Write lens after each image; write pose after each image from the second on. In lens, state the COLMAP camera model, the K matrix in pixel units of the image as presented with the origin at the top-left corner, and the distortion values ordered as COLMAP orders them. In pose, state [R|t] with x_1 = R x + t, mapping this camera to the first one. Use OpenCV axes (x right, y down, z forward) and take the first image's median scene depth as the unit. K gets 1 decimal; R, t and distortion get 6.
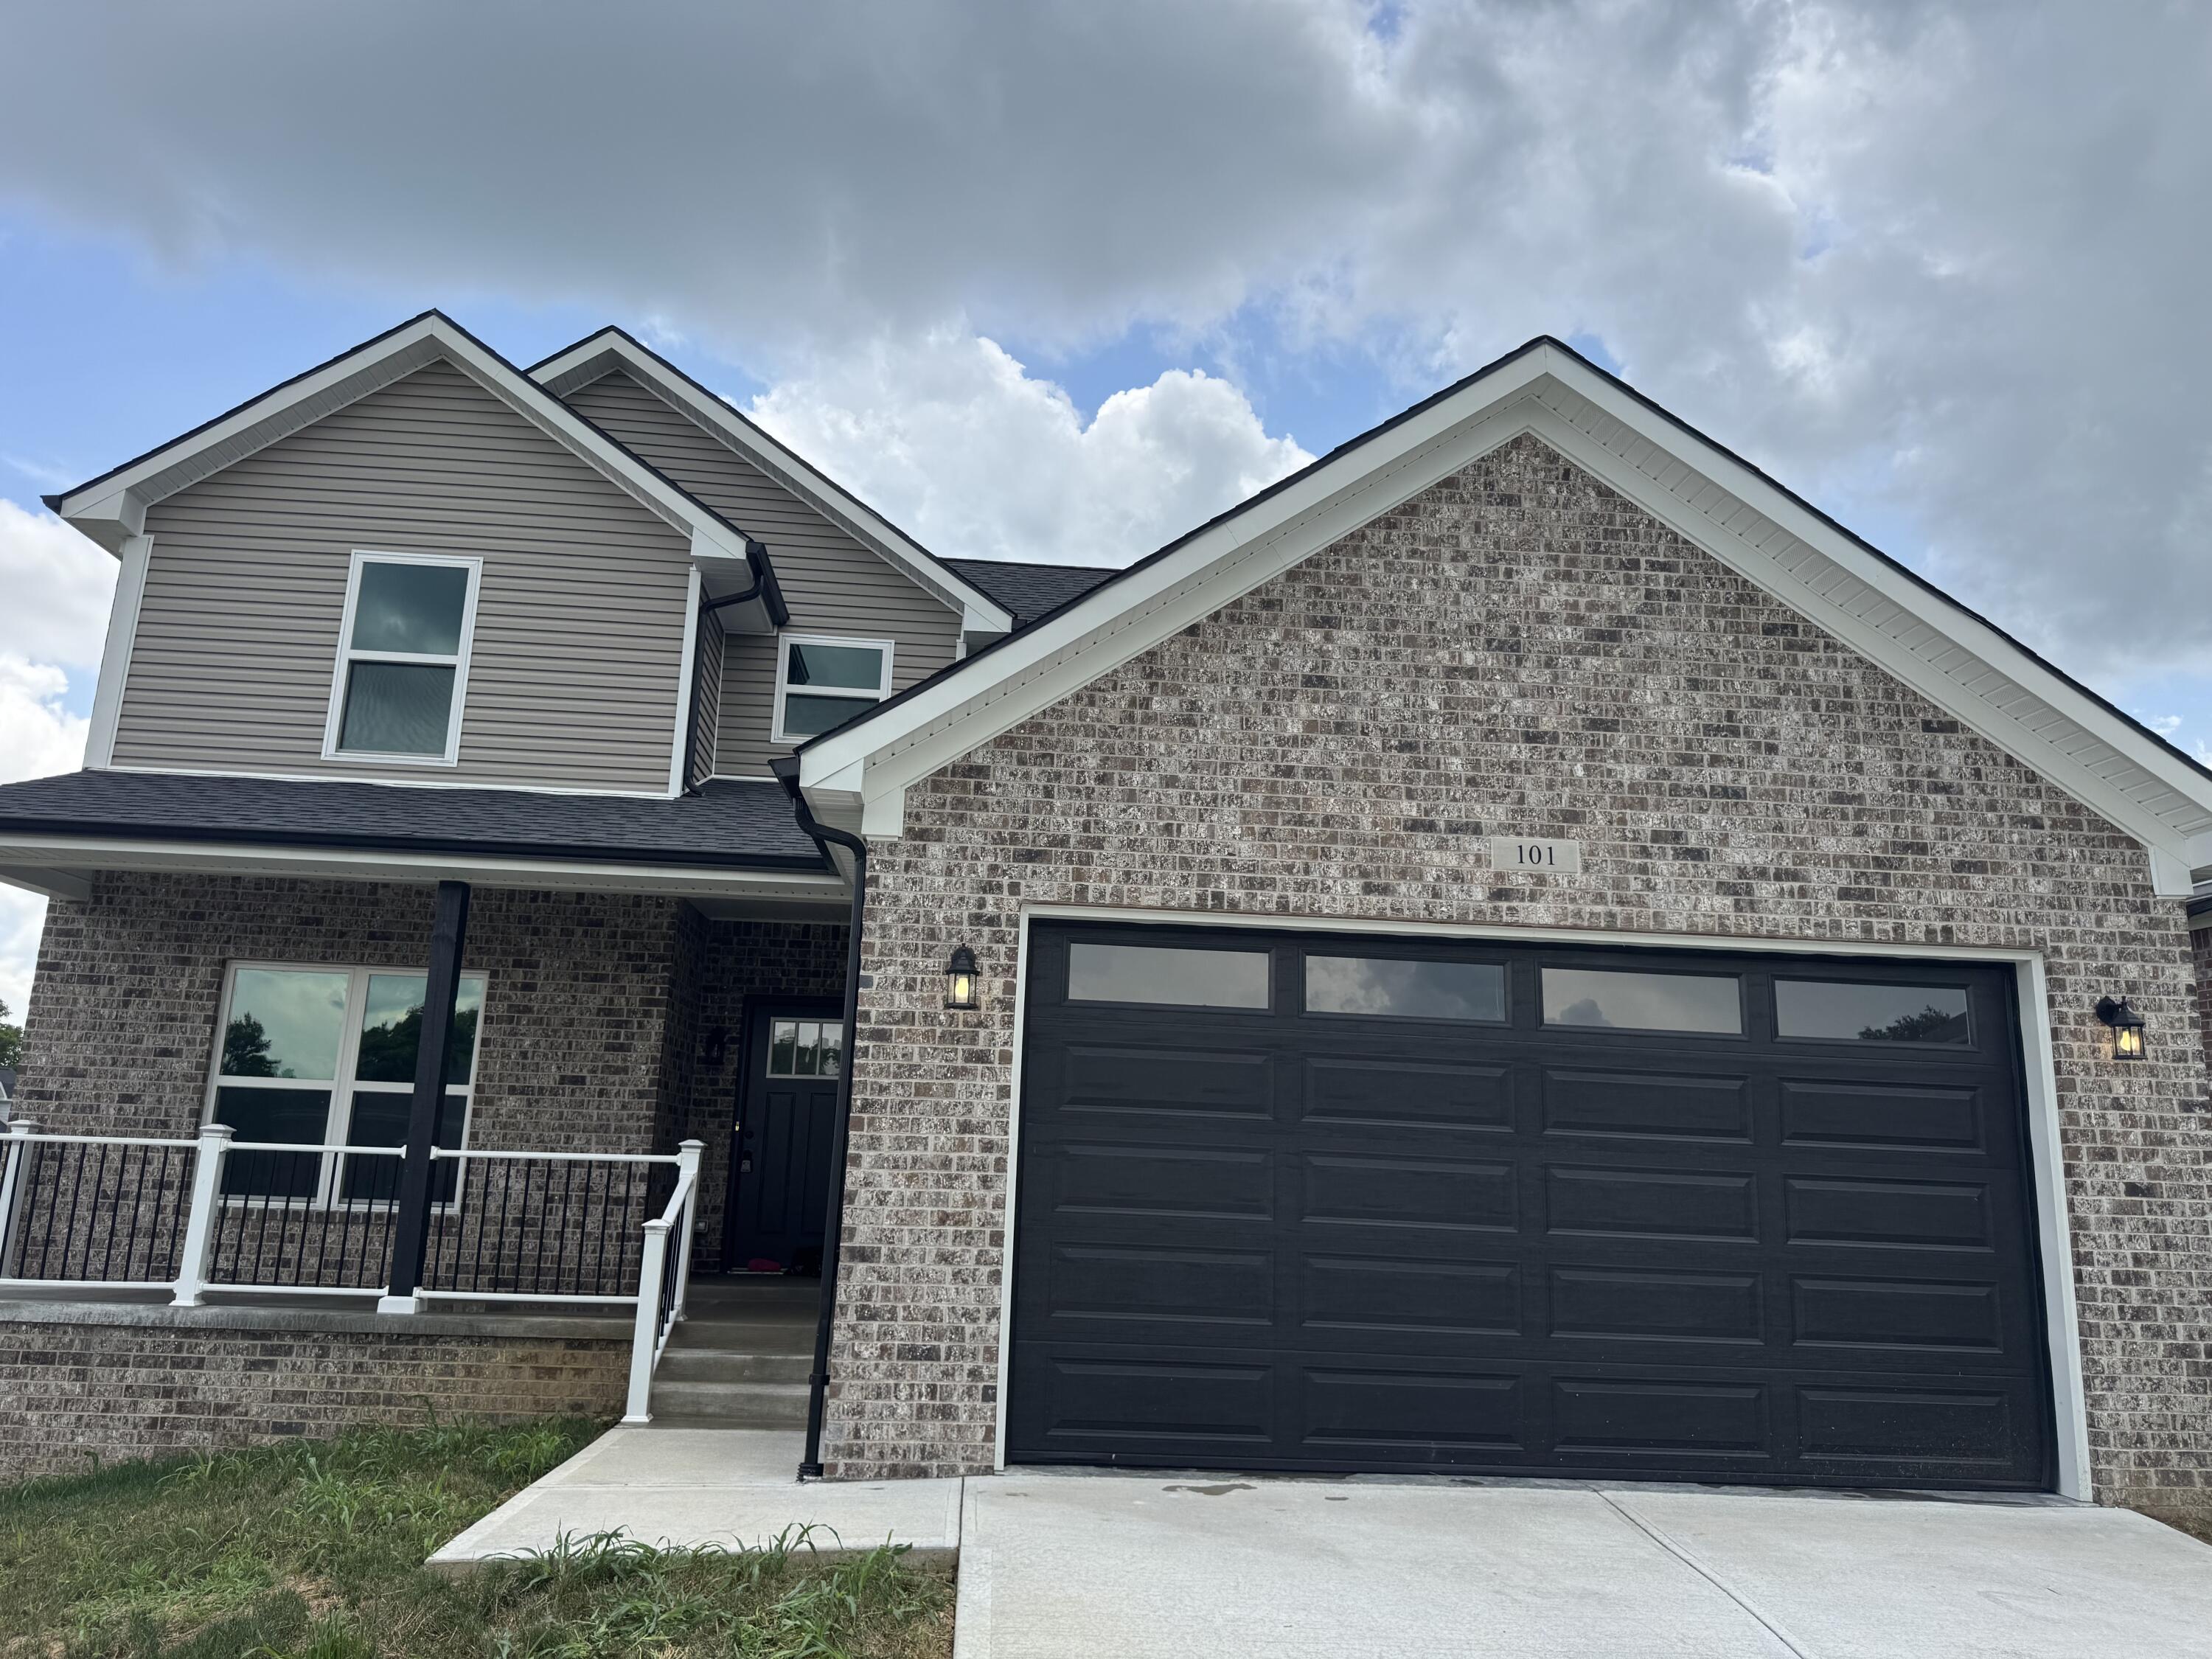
lens RADIAL K [[1529.7, 0, 1088.5], [0, 1529.7, 822.7], [0, 0, 1]] dist [0.146710, -0.246891]
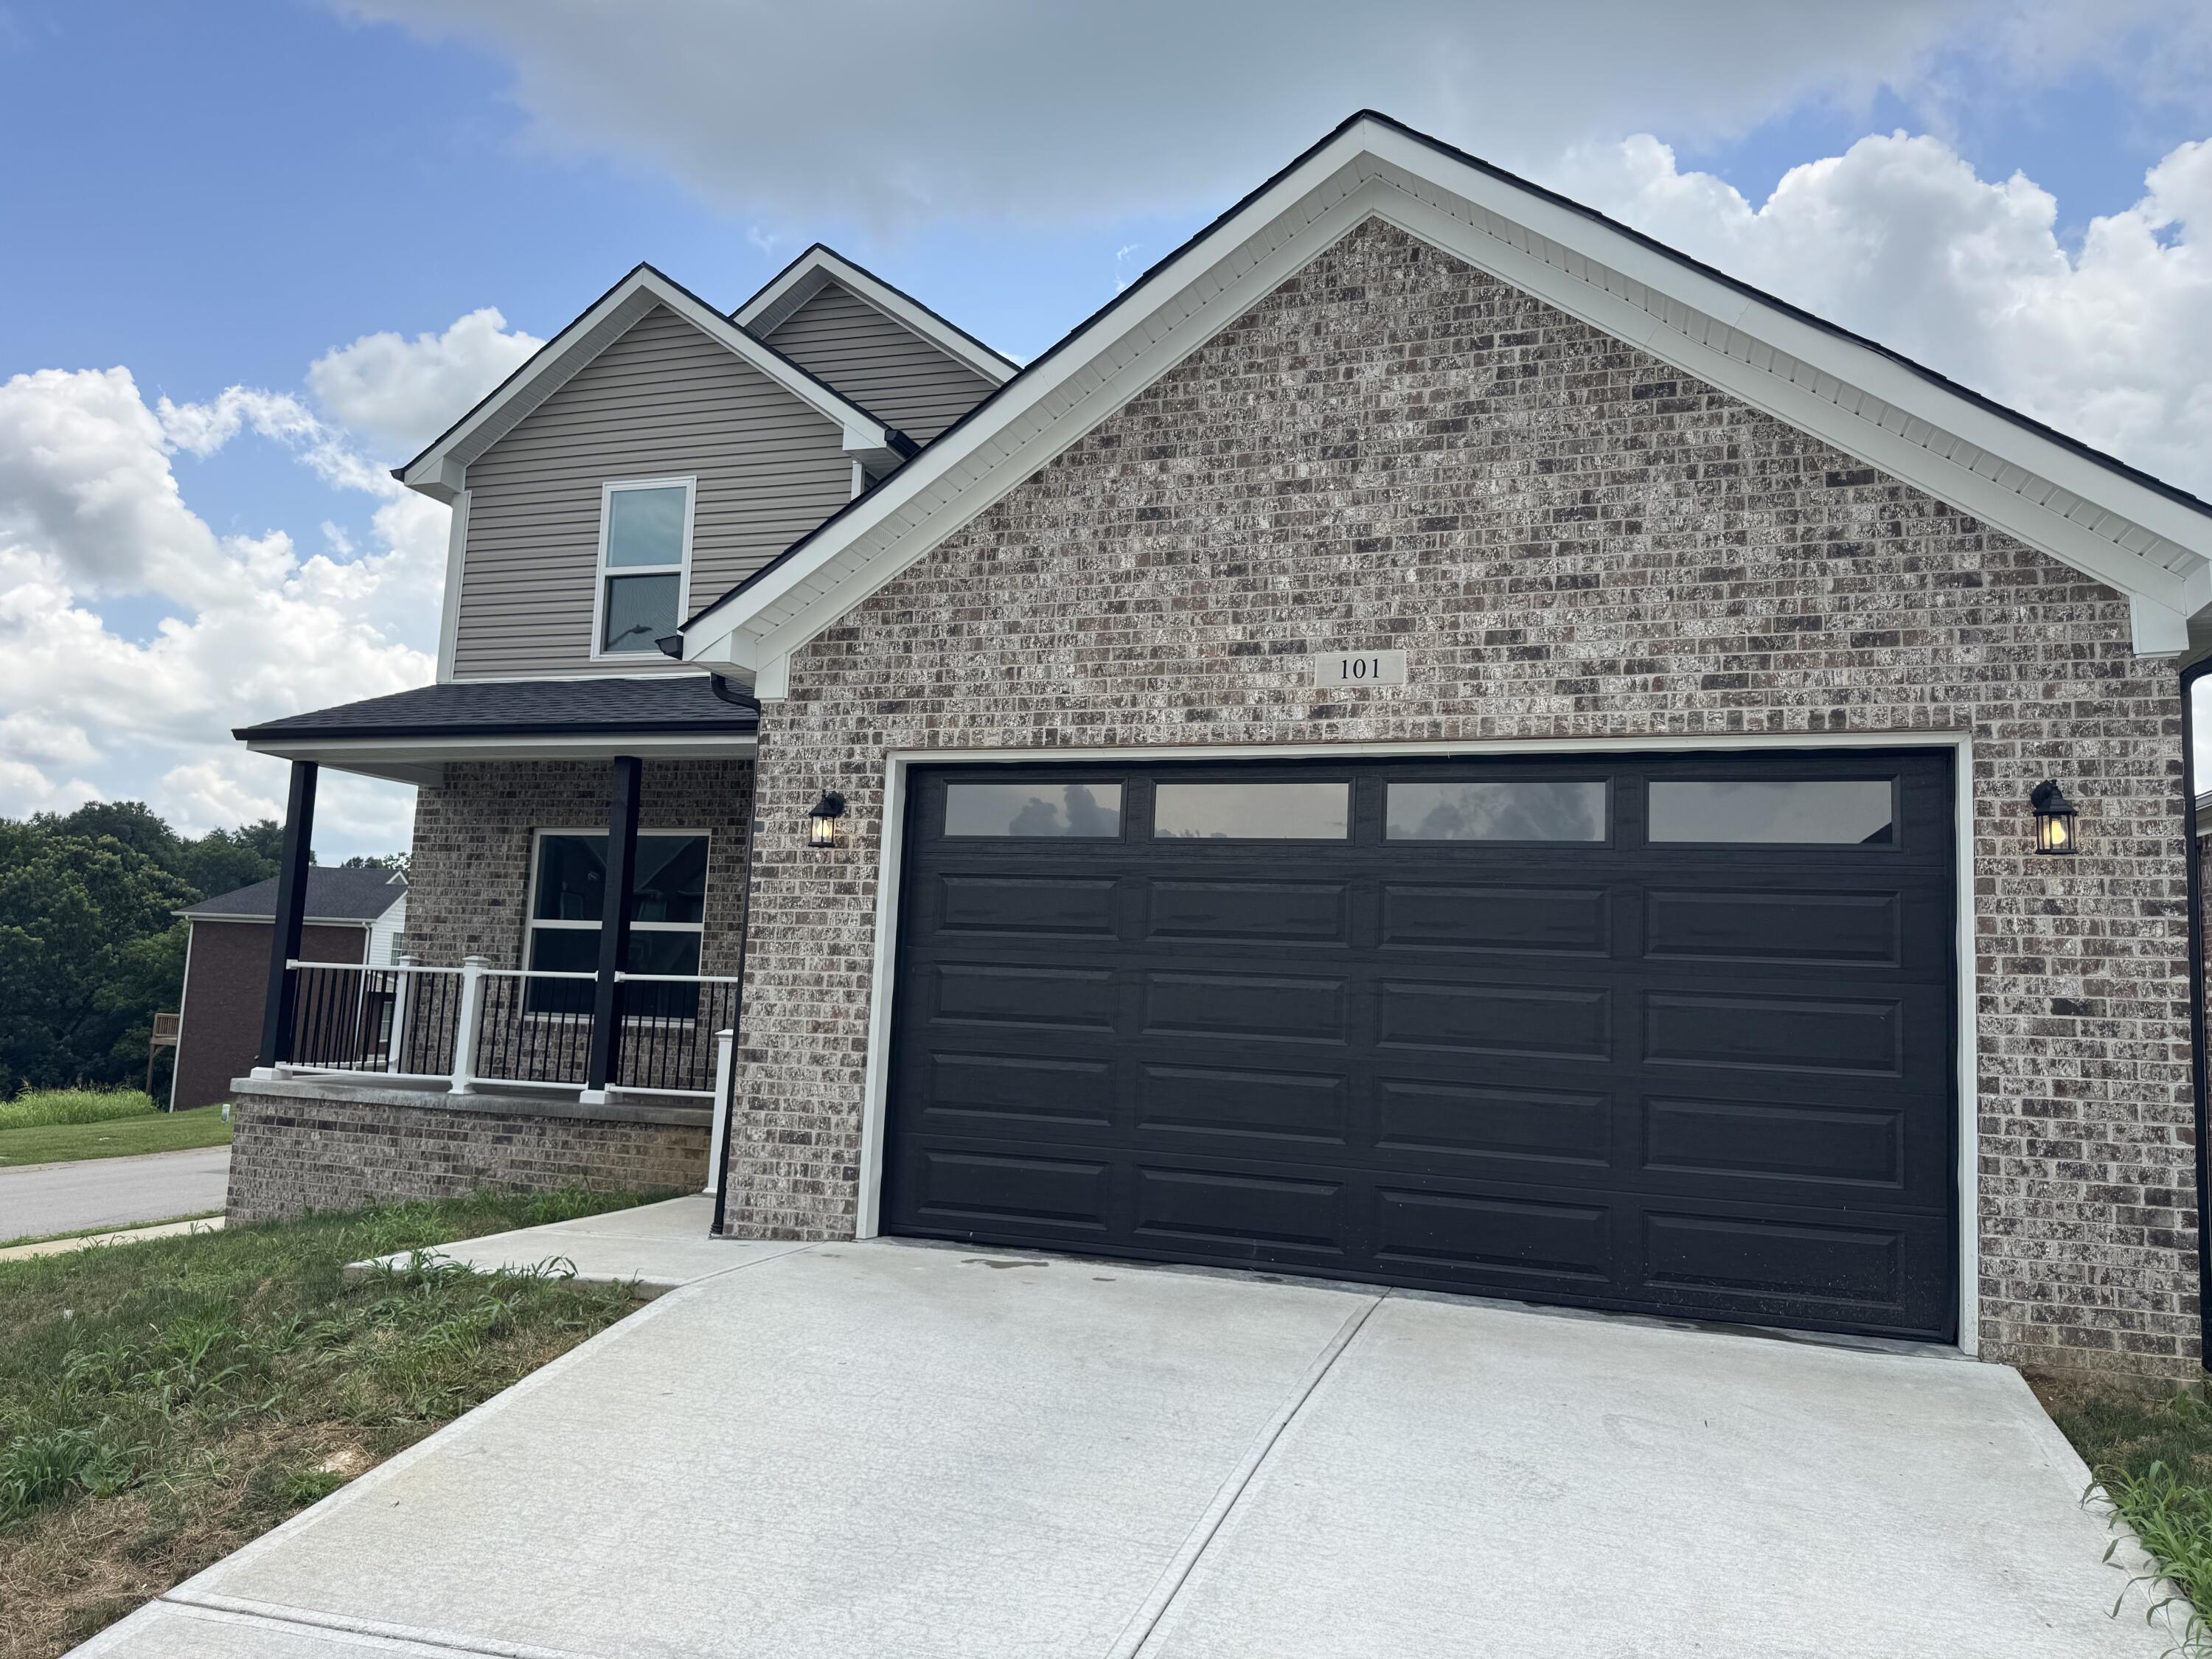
lens RADIAL K [[1556.2, 0, 1096.8], [0, 1556.2, 818.1], [0, 0, 1]] dist [0.149676, -0.269011]
pose [[0.921287, -0.043169, -0.386479, 0.514861], [0.080114, 0.993570, 0.079997, 0.022370], [0.380541, -0.104663, 0.918822, 0.018445]]
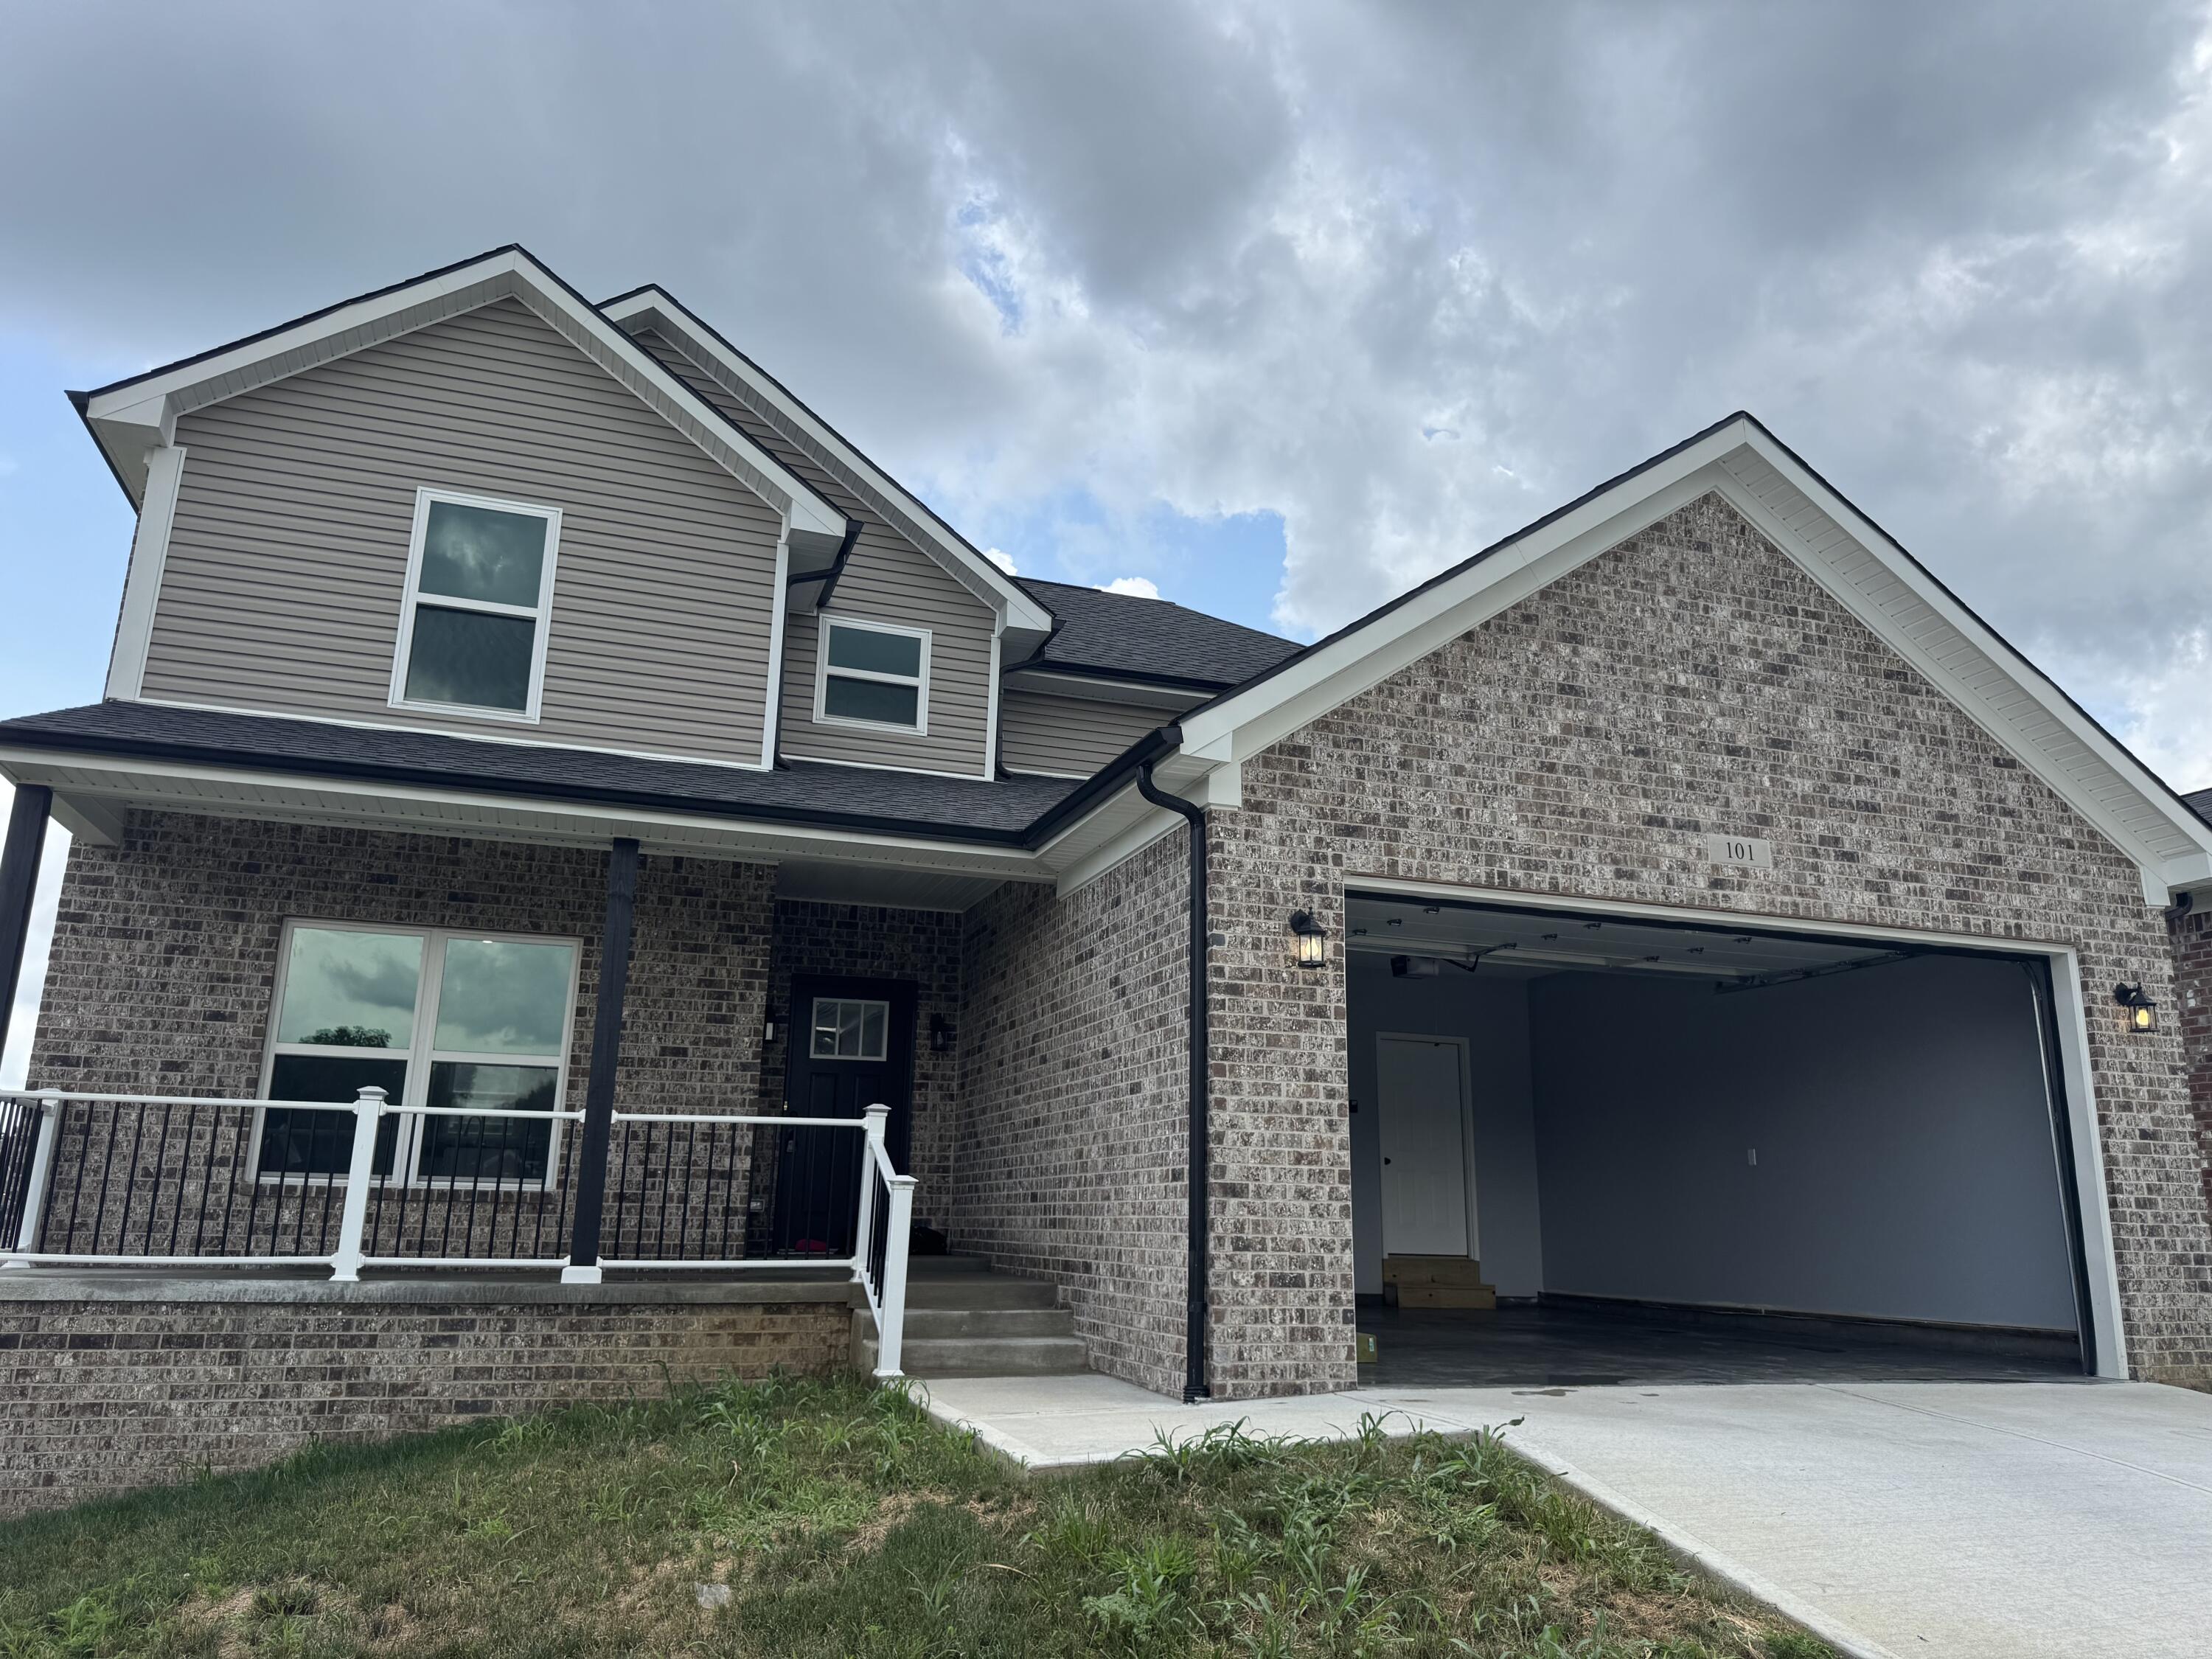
lens RADIAL K [[1516.9, 0, 1125.7], [0, 1516.9, 837.8], [0, 0, 1]] dist [0.127235, -0.185112]
pose [[0.965113, 0.046670, 0.257640, -0.459067], [-0.044545, 0.998908, -0.014079, 0.047914], [-0.258015, 0.002111, 0.966139, -0.004870]]
